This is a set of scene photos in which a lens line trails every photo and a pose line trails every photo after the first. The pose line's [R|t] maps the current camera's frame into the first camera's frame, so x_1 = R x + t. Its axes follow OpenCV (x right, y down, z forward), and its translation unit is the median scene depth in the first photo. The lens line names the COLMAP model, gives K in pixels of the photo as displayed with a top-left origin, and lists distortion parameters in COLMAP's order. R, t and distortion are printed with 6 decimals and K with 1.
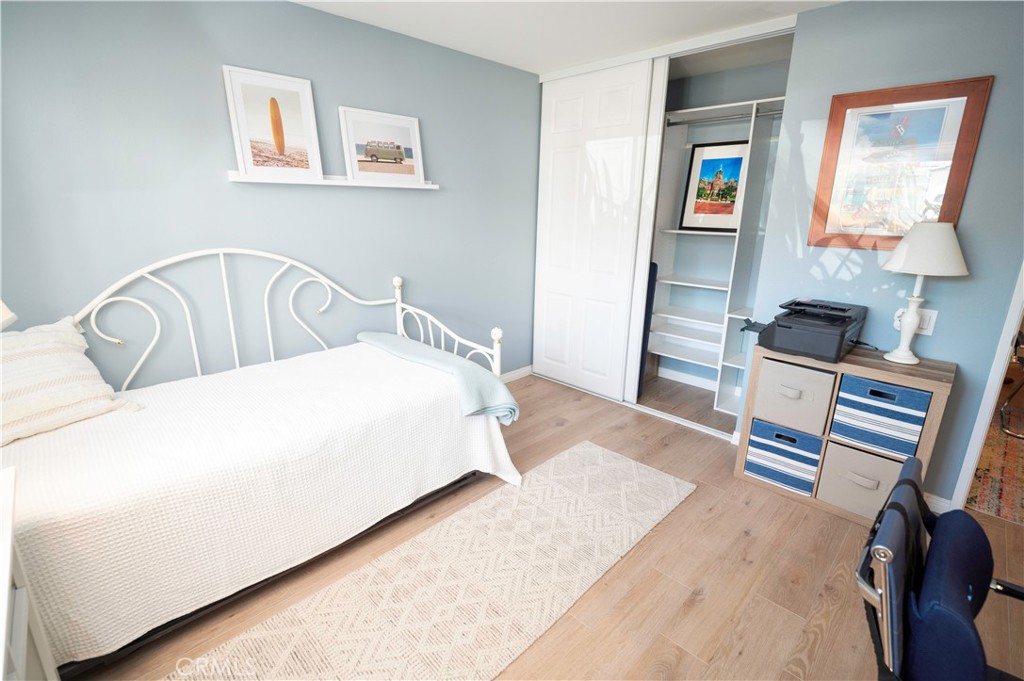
lens RADIAL K [[473.8, 0, 514.0], [0, 473.8, 338.7], [0, 0, 1]] dist [-0.009955, -0.000699]
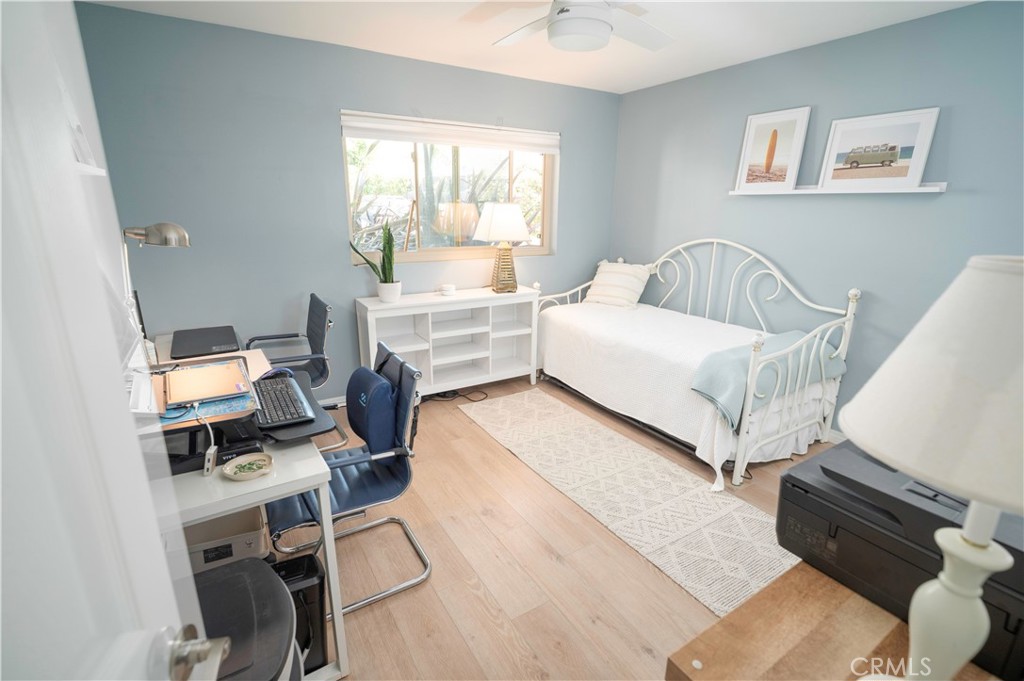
lens RADIAL K [[473.8, 0, 514.0], [0, 473.8, 338.7], [0, 0, 1]] dist [-0.009955, -0.000699]
pose [[-0.234095, 0.247948, -0.940064, 1.237590], [-0.275208, 0.910482, 0.308678, -0.221349], [0.932448, 0.330974, -0.144902, 0.838354]]
